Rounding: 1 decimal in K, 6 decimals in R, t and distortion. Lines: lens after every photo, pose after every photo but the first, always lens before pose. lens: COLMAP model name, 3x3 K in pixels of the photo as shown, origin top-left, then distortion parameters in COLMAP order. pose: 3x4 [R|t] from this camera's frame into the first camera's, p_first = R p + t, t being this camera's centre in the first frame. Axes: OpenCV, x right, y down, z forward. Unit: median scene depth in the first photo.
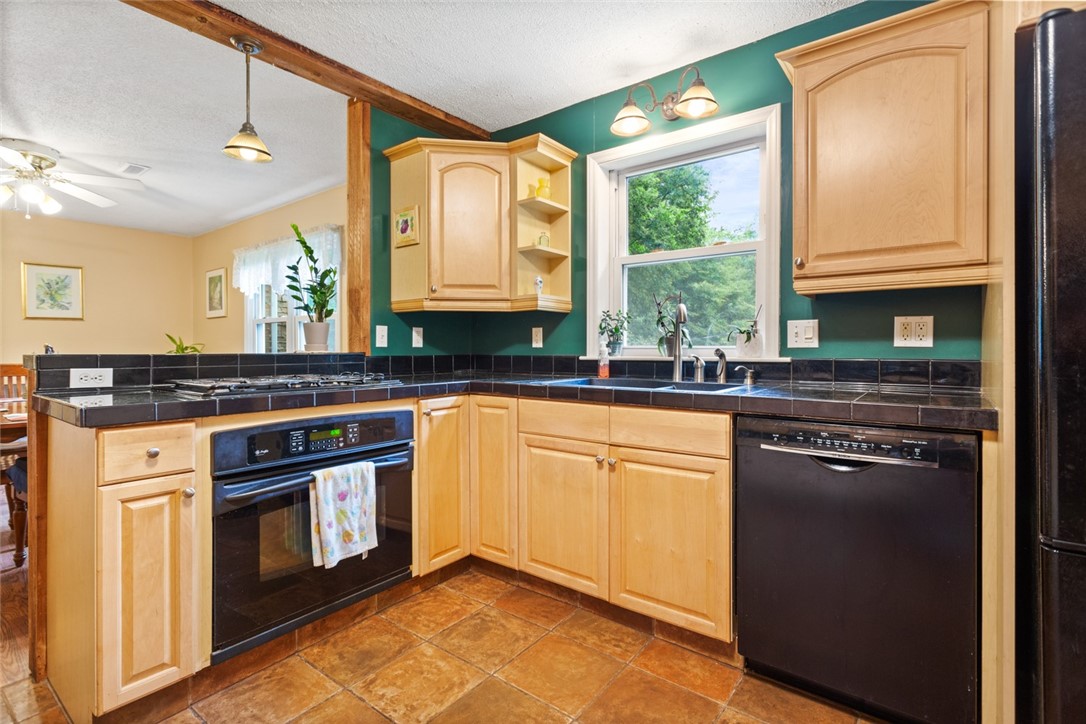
lens RADIAL K [[514.9, 0, 543.0], [0, 514.9, 362.0], [0, 0, 1]] dist [0.000718, 0.001025]
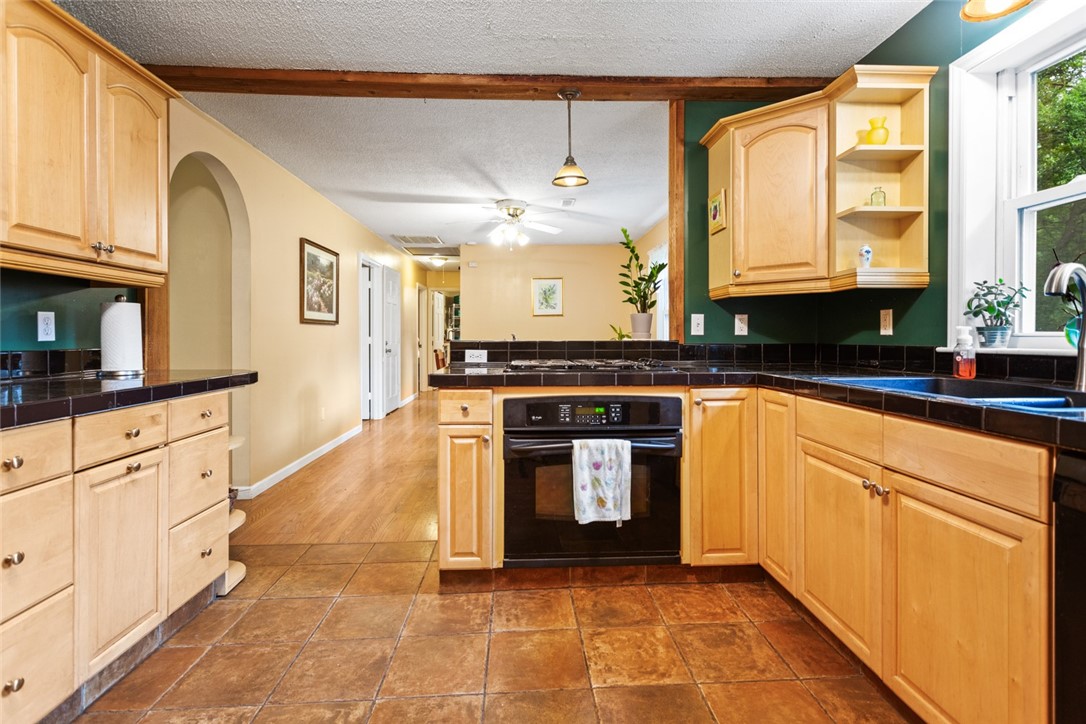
lens RADIAL K [[521.8, 0, 543.6], [0, 521.8, 350.8], [0, 0, 1]] dist [0.001996, 0.000651]
pose [[0.646201, 0.020312, -0.762897, 0.354152], [-0.018193, 0.999772, 0.011209, -0.005330], [0.762951, 0.006636, 0.646423, 0.133602]]
